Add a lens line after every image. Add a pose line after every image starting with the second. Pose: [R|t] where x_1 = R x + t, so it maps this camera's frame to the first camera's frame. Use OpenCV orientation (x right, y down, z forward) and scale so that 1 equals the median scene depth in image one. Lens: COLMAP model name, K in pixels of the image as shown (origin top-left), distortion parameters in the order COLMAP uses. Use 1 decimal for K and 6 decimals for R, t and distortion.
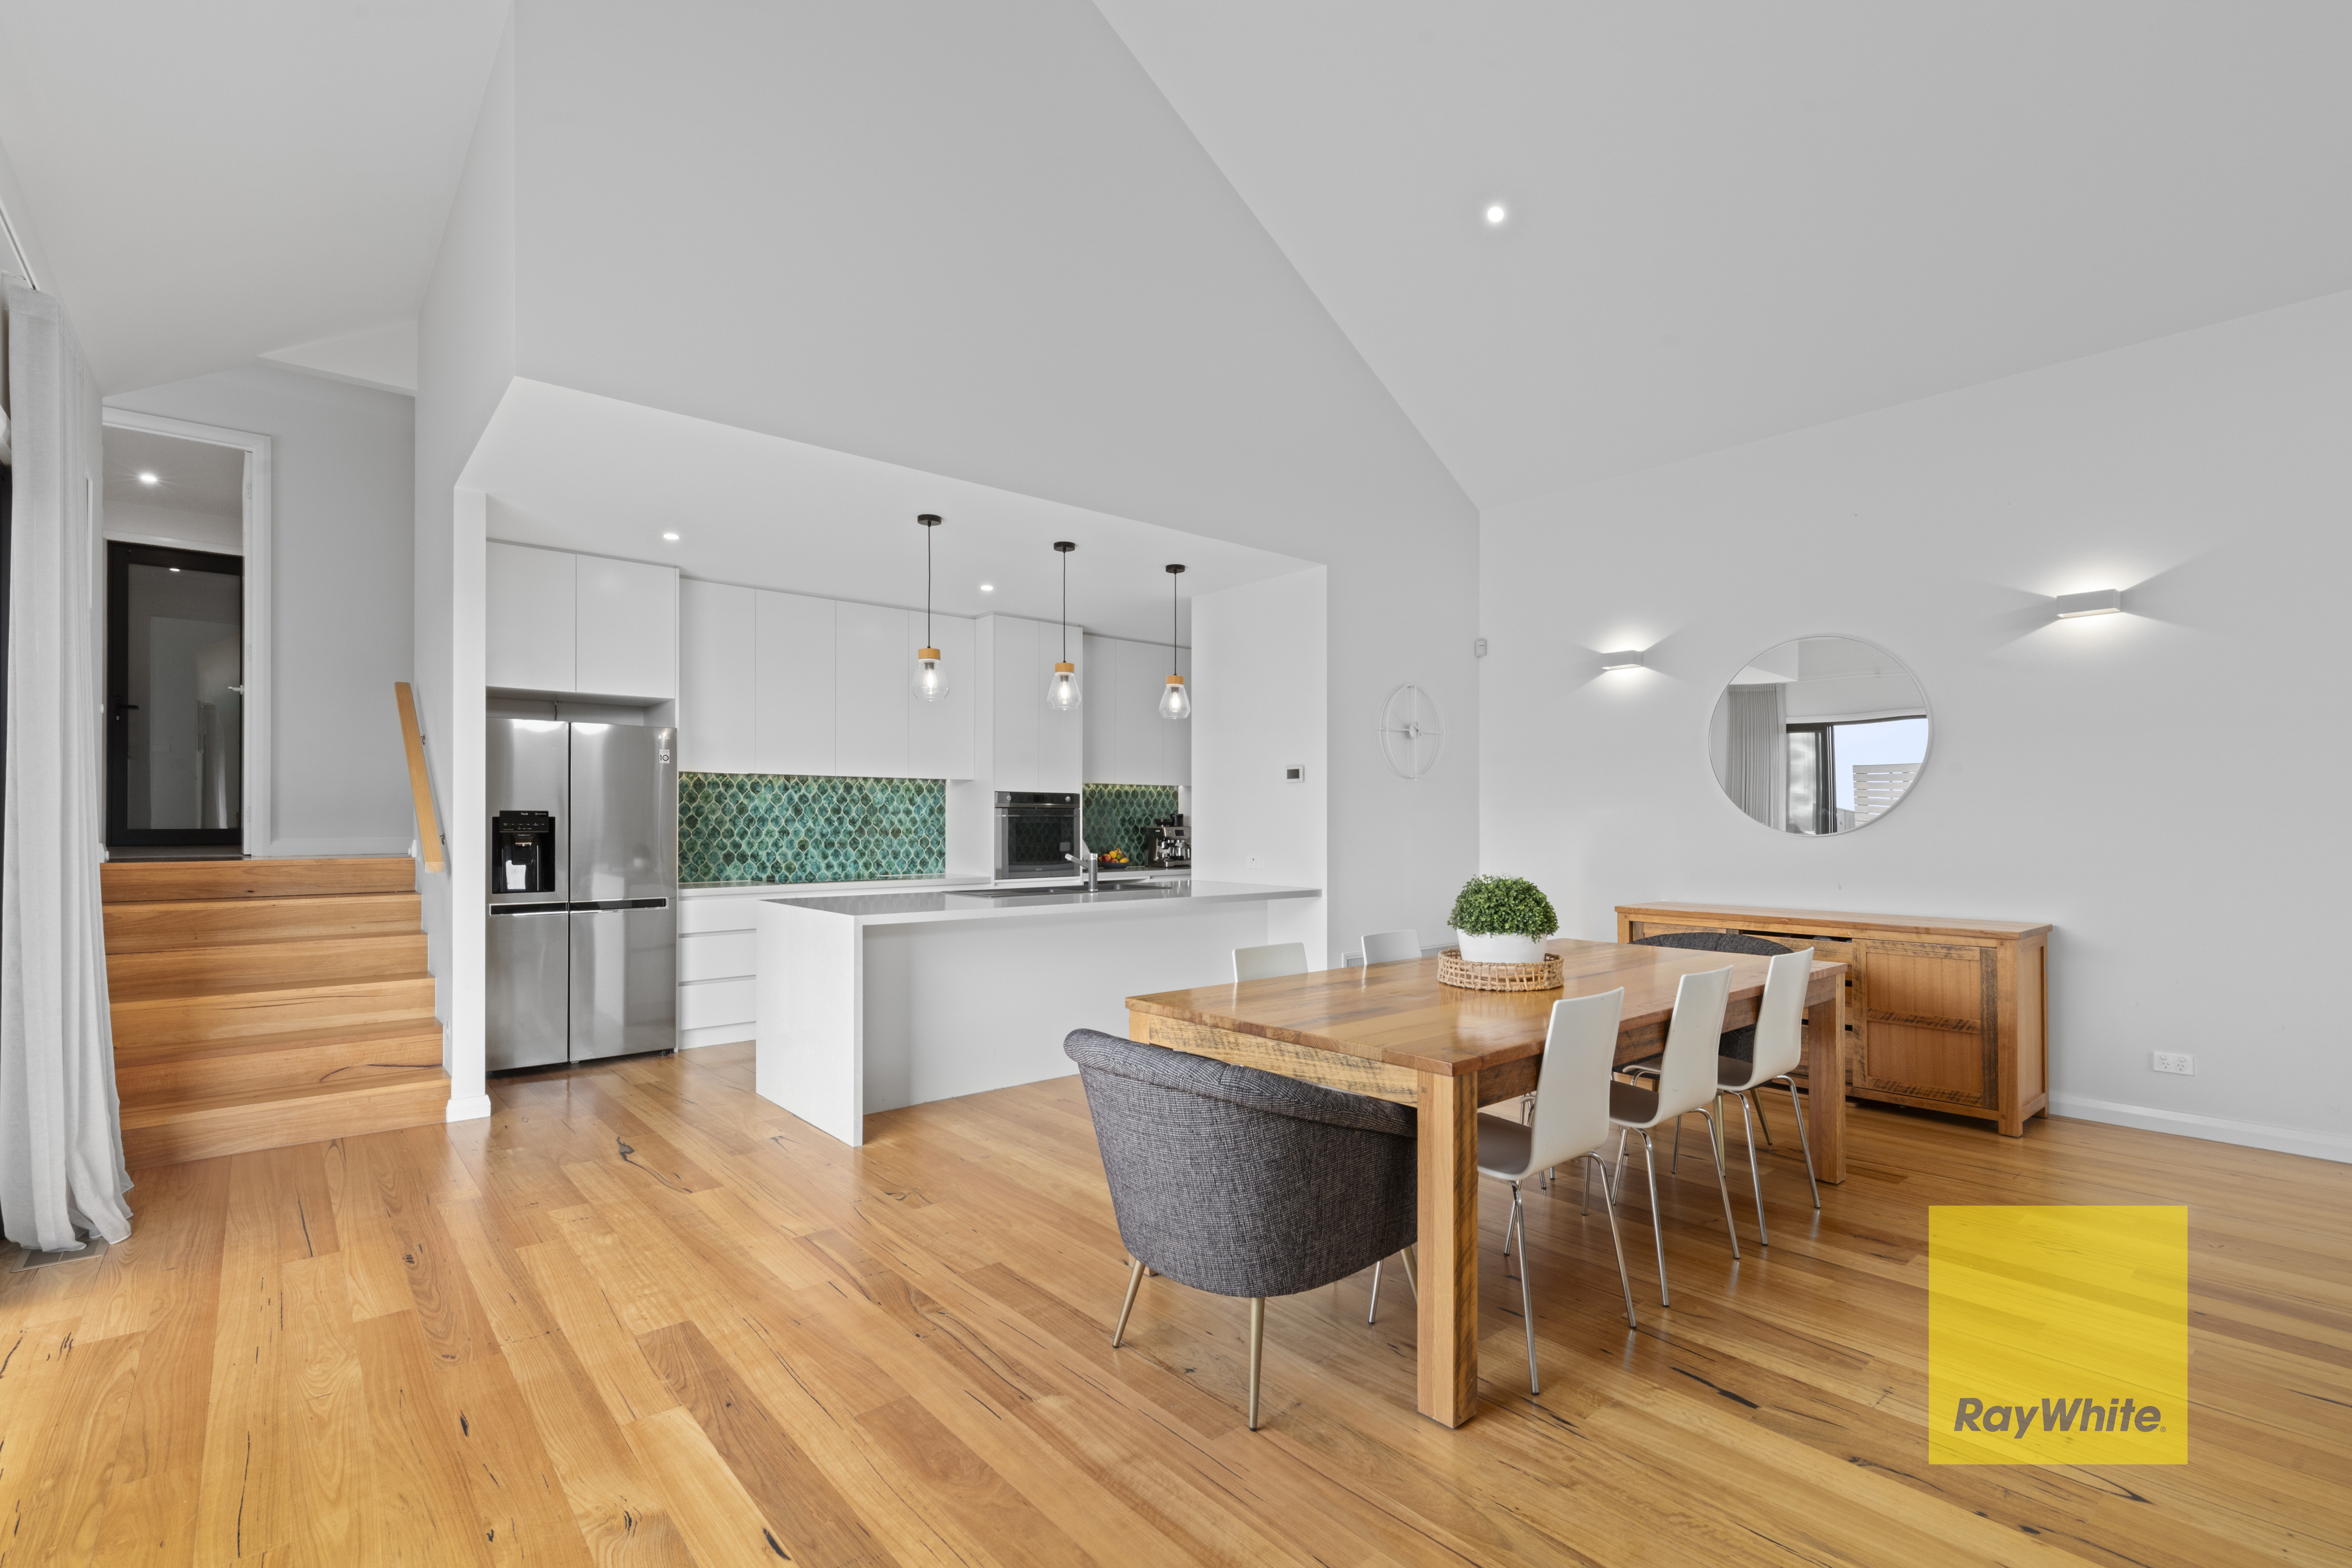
lens RADIAL K [[1060.3, 0, 1172.4], [0, 1060.3, 819.9], [0, 0, 1]] dist [0.004797, -0.000536]
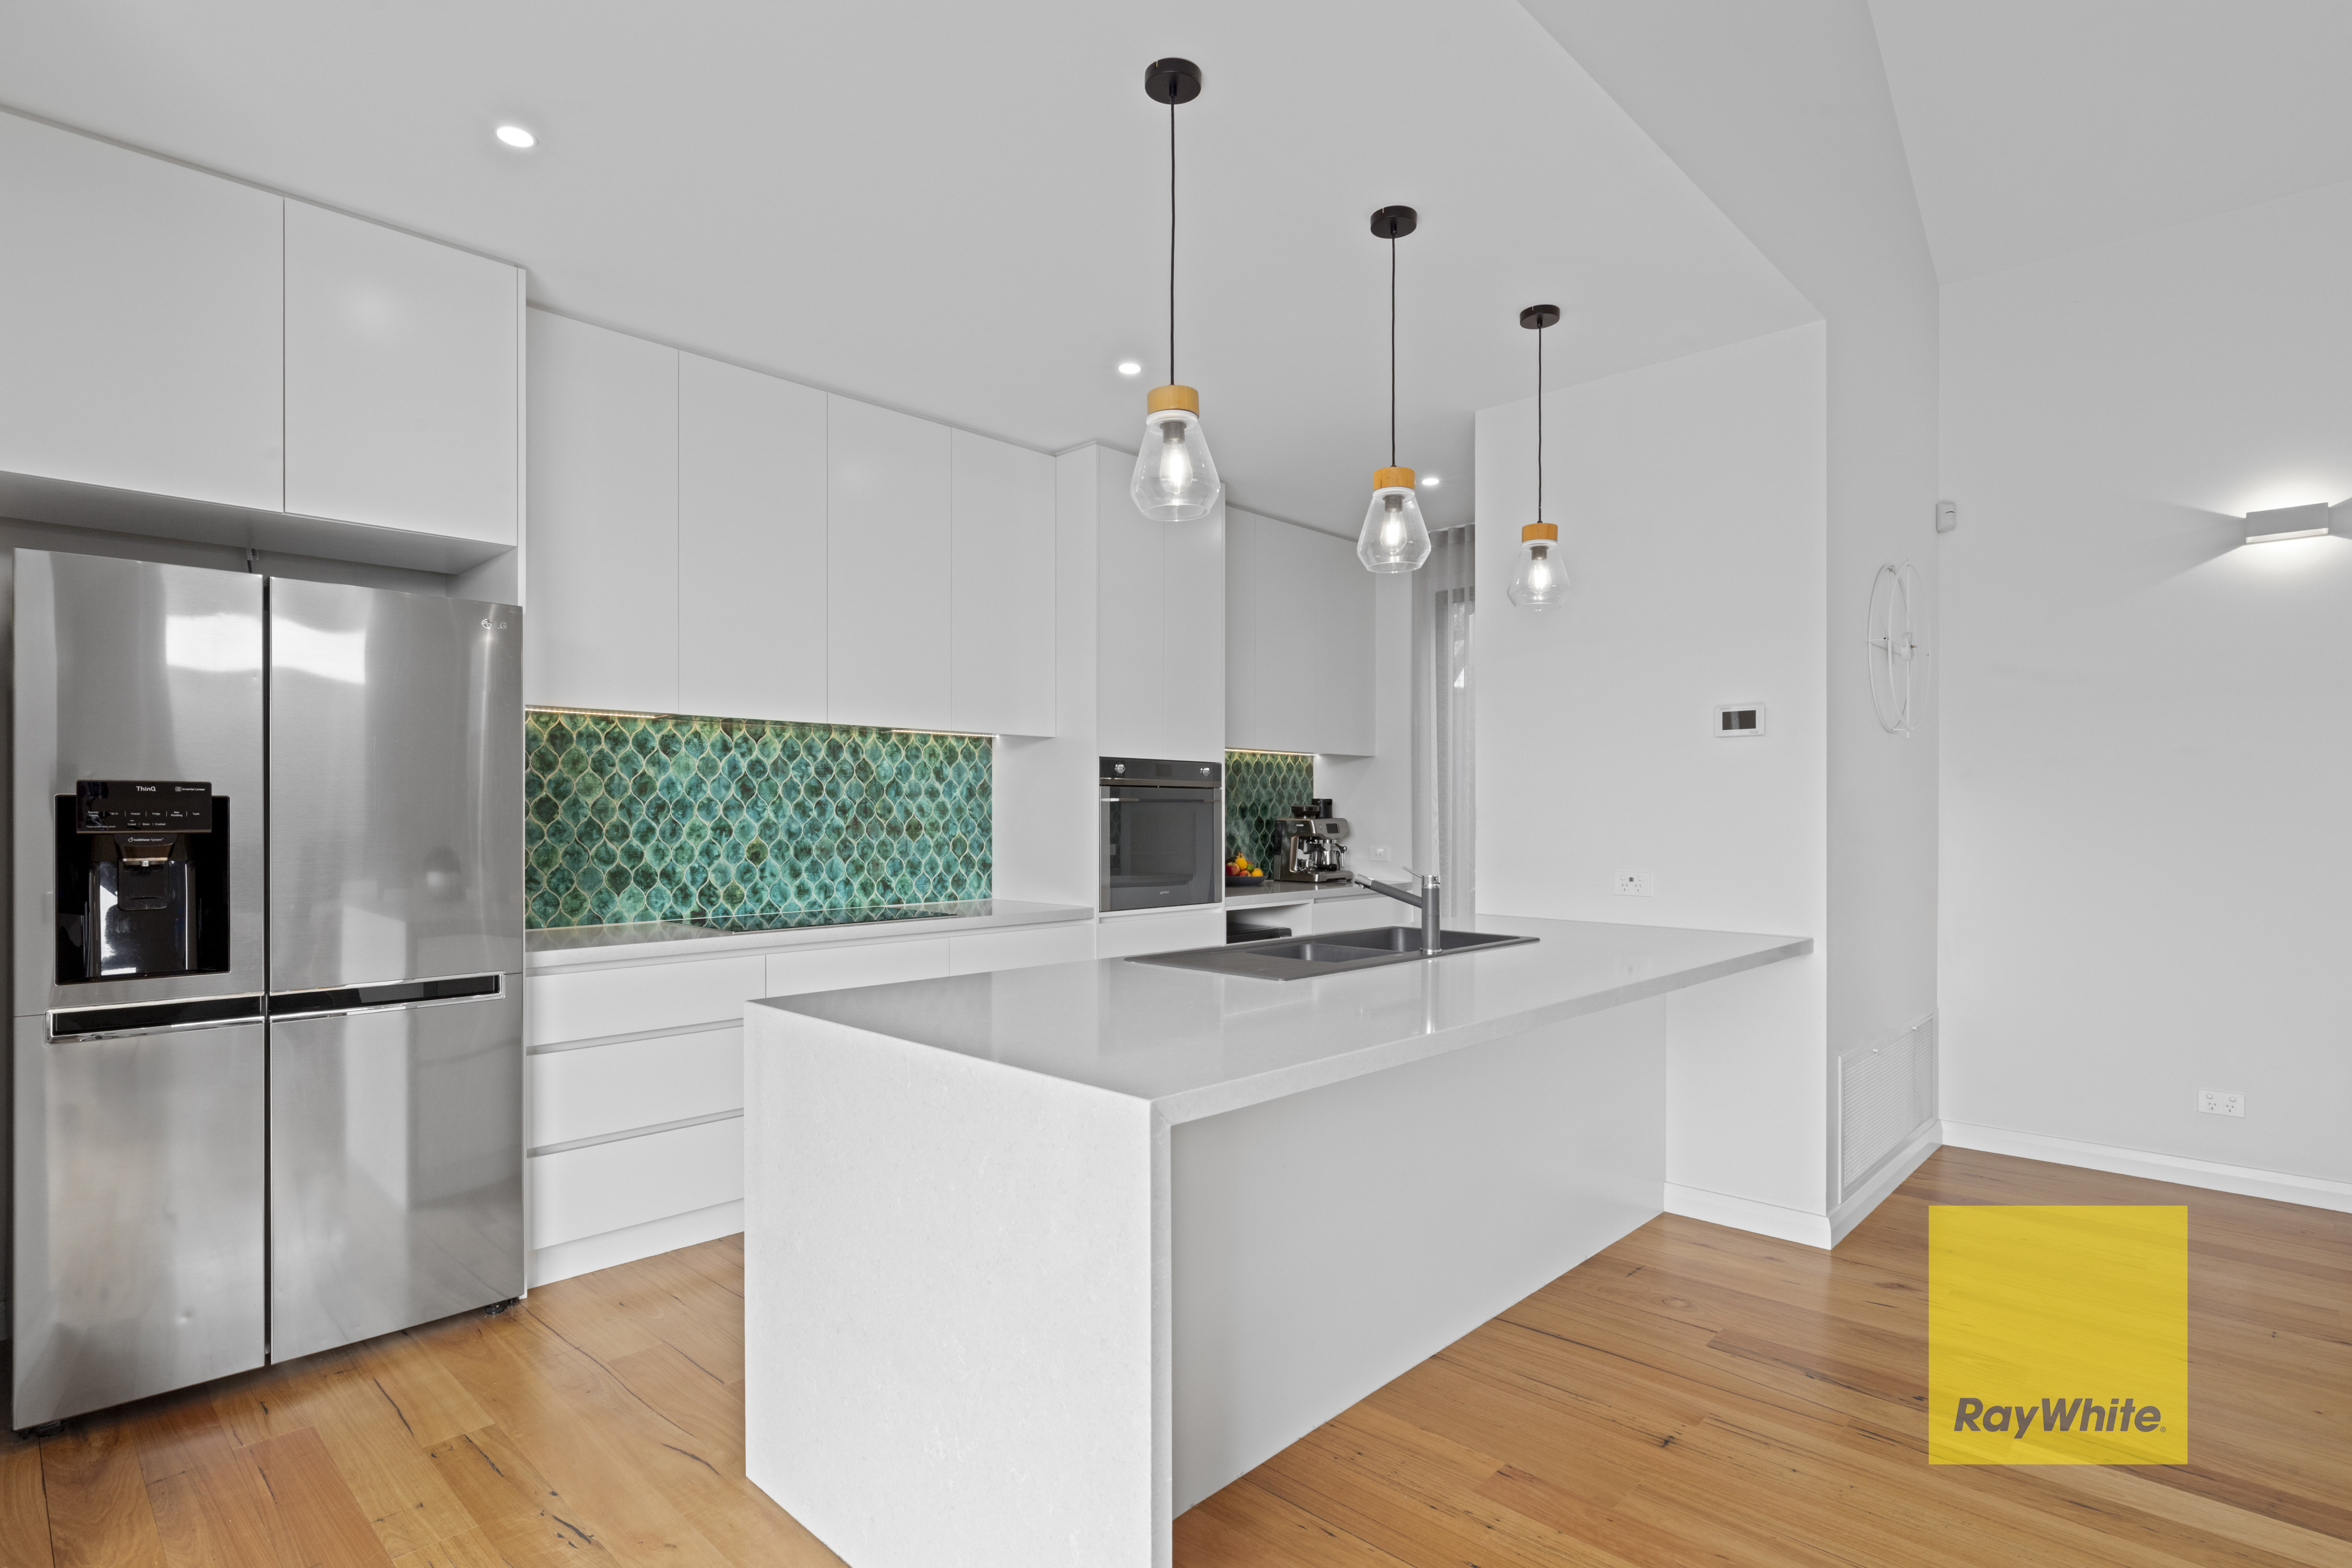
lens RADIAL K [[1165.6, 0, 1171.7], [0, 1165.6, 816.9], [0, 0, 1]] dist [0.002294, 0.000784]
pose [[0.994912, 0.000233, 0.100746, -0.195458], [-0.000764, 0.999986, 0.005238, 0.002030], [-0.100743, -0.005289, 0.994898, 0.382932]]
